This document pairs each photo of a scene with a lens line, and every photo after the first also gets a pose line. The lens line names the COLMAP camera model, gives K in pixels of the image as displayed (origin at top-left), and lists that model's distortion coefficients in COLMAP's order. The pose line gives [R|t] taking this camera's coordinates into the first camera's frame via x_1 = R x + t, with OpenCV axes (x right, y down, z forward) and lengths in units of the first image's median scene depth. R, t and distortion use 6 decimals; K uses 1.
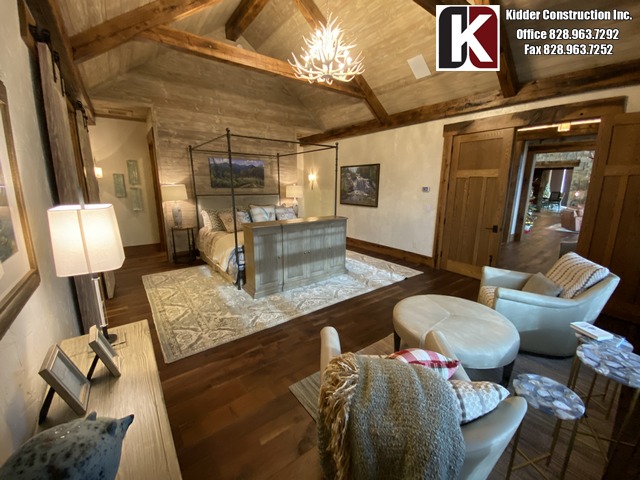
lens RADIAL K [[257.4, 0, 320.0], [0, 257.4, 240.0], [0, 0, 1]] dist [0.029349, -0.023357]
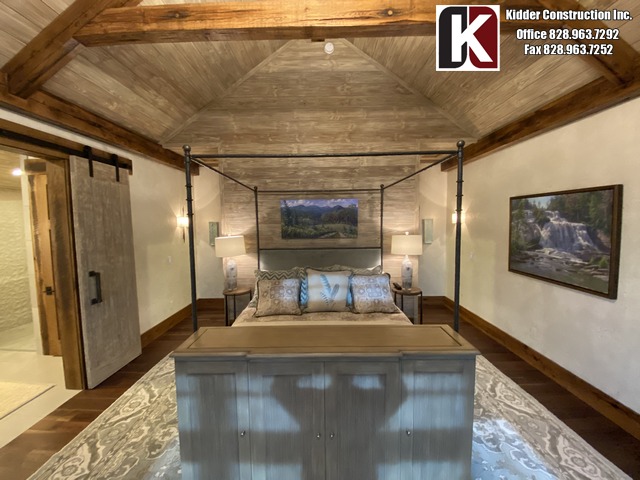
lens RADIAL K [[257.4, 0, 320.0], [0, 257.4, 240.0], [0, 0, 1]] dist [0.029349, -0.023357]
pose [[0.794205, 0.030316, -0.606893, 0.106364], [-0.113147, 0.988666, -0.098682, -0.125560], [0.597022, 0.147042, 0.788634, 0.442051]]
